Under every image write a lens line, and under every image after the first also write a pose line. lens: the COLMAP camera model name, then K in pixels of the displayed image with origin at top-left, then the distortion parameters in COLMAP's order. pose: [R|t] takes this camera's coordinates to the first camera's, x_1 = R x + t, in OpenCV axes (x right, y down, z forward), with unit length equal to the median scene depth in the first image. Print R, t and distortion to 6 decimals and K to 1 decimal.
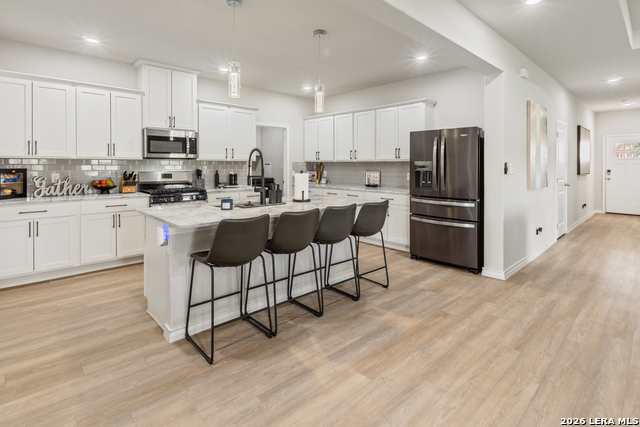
lens RADIAL K [[315.0, 0, 319.6], [0, 315.0, 210.9], [0, 0, 1]] dist [0.003339, -0.001887]
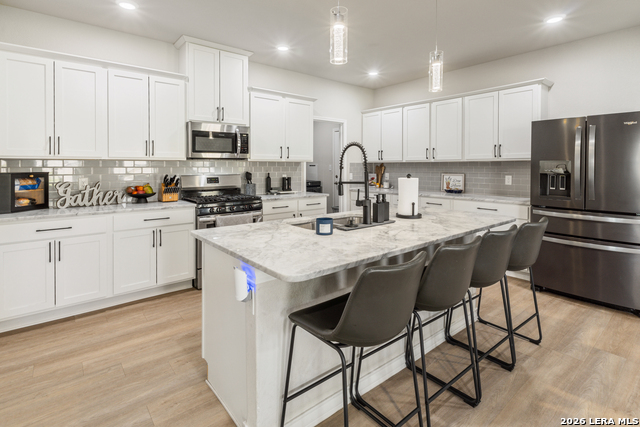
lens RADIAL K [[315.0, 0, 320.2], [0, 315.0, 215.1], [0, 0, 1]] dist [0.003339, -0.001887]
pose [[0.997855, 0.006196, -0.065166, -0.185674], [-0.005651, 0.999948, 0.008547, -0.035133], [0.065215, -0.008160, 0.997838, 0.241018]]
